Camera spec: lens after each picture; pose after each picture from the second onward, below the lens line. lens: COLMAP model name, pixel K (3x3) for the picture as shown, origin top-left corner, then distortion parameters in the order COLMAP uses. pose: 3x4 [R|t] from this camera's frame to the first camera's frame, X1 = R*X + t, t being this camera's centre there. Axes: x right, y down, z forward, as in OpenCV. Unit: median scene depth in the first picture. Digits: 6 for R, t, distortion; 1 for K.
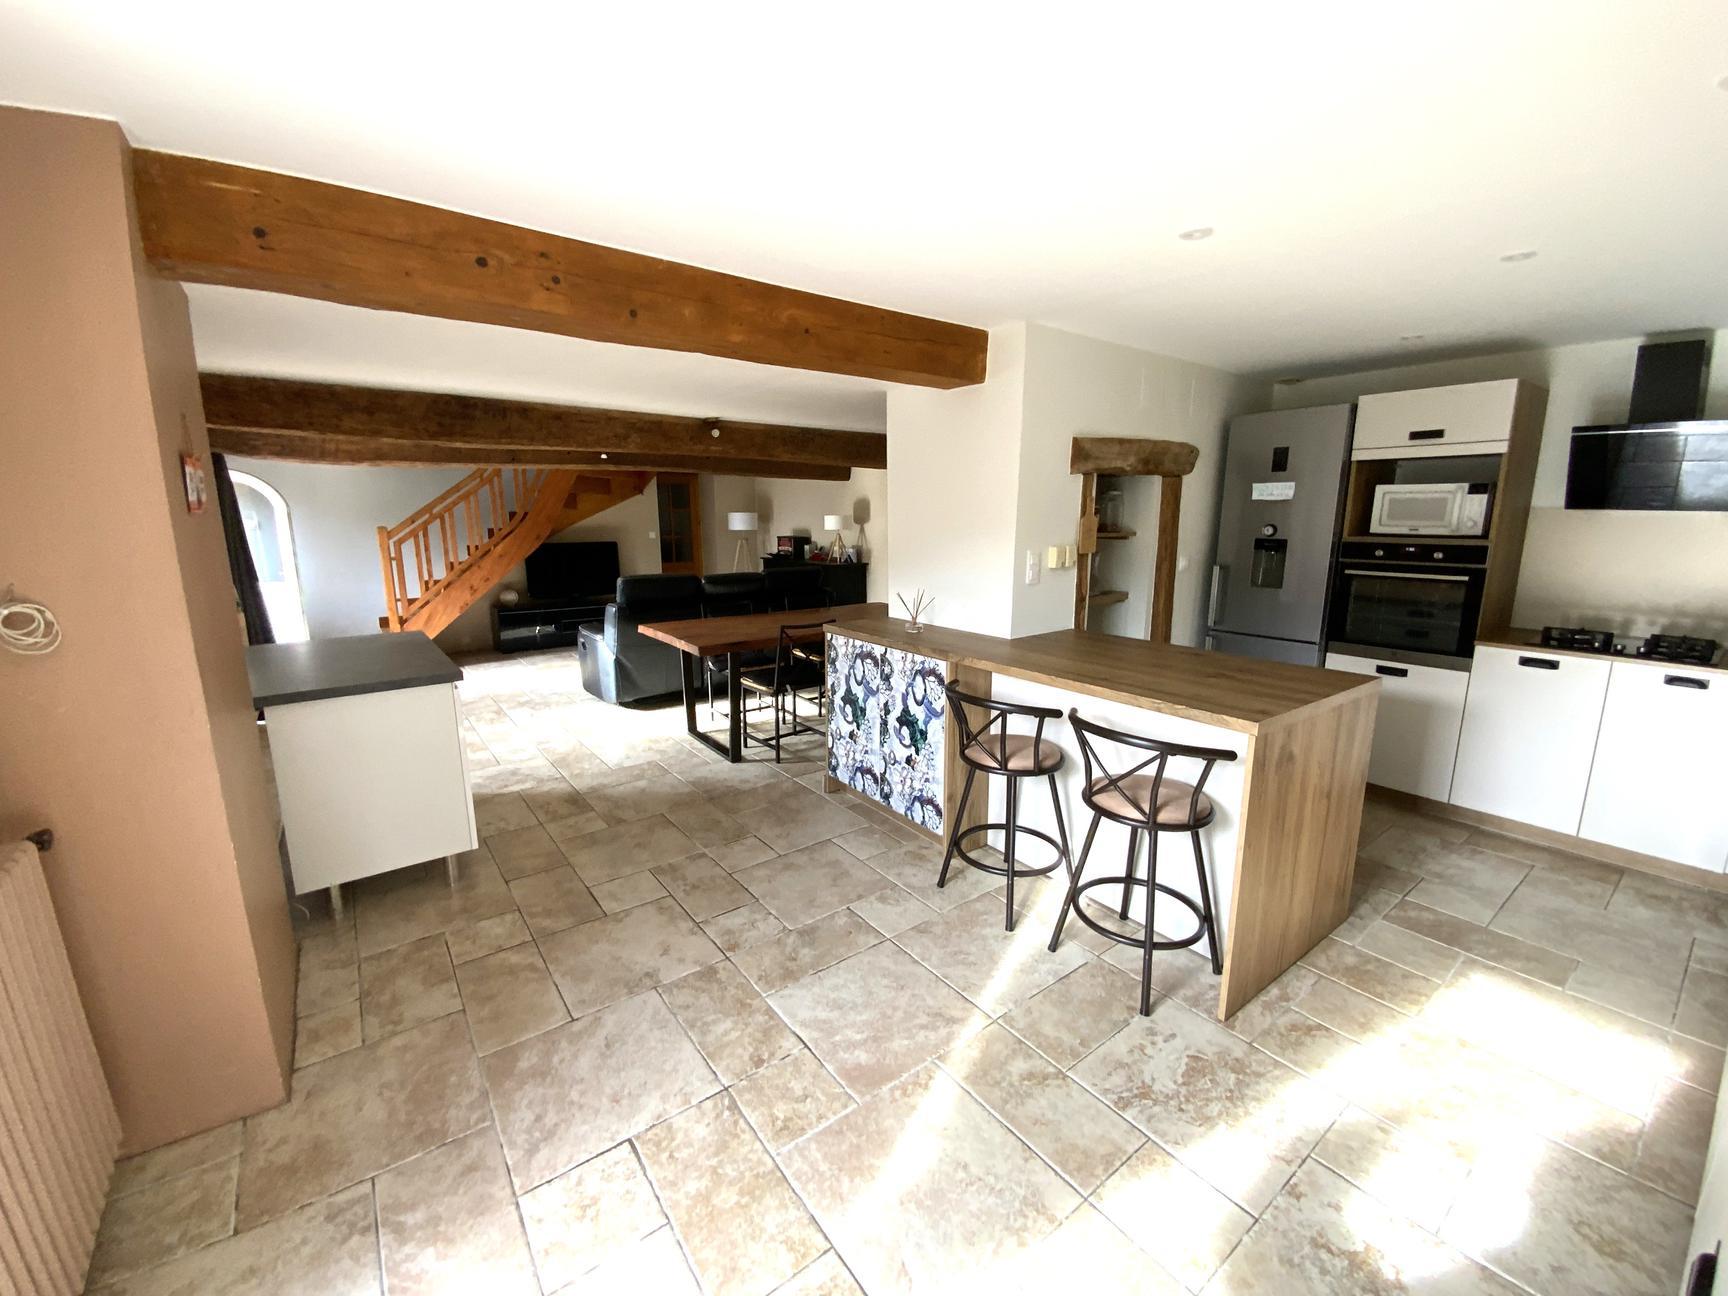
lens RADIAL K [[699.1, 0, 864.0], [0, 699.1, 648.0], [0, 0, 1]] dist [0.001535, -0.009643]
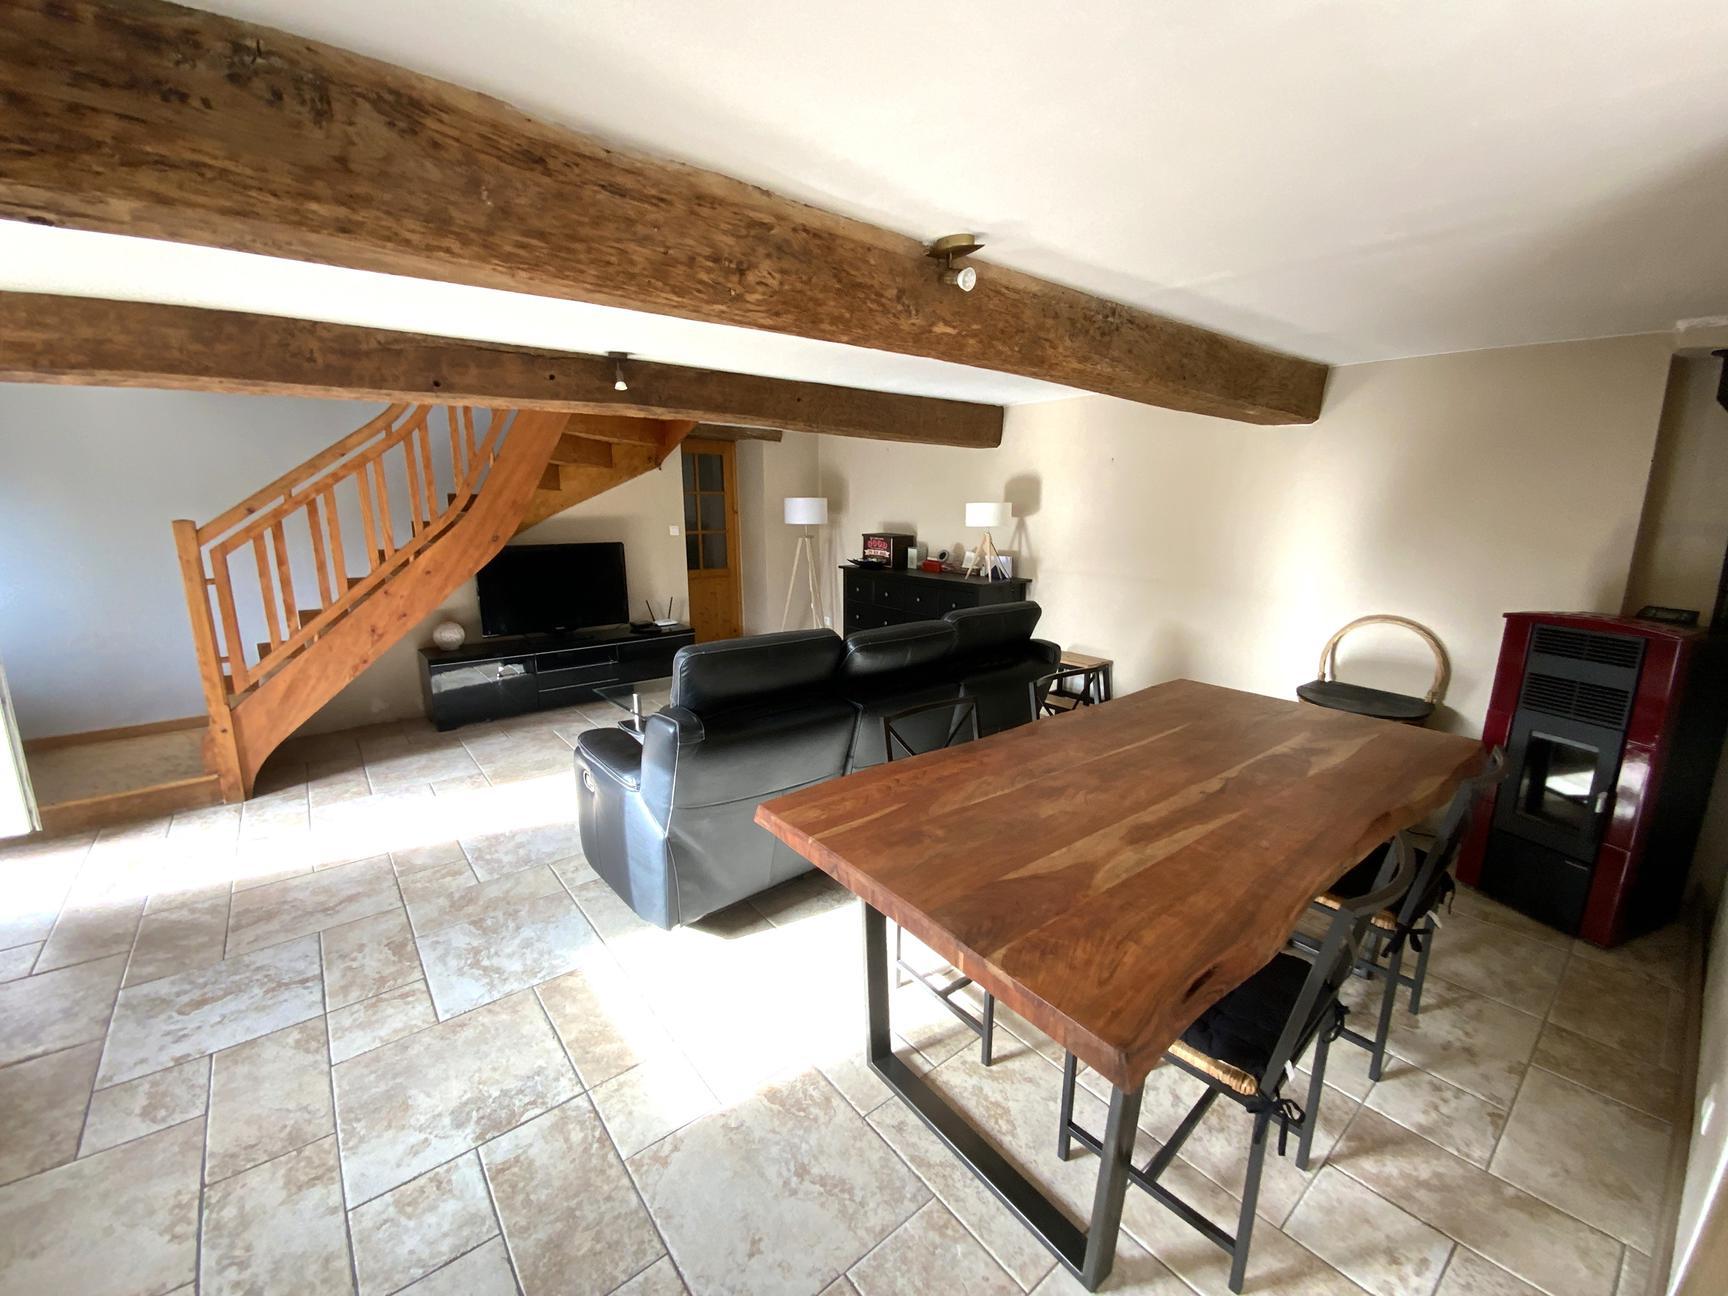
lens RADIAL K [[699.1, 0, 864.0], [0, 699.1, 648.0], [0, 0, 1]] dist [0.001535, -0.009643]
pose [[0.999400, 0.000671, 0.034644, -0.180728], [-0.001323, 0.999823, 0.018789, -0.078373], [-0.034625, -0.018824, 0.999223, 0.408162]]
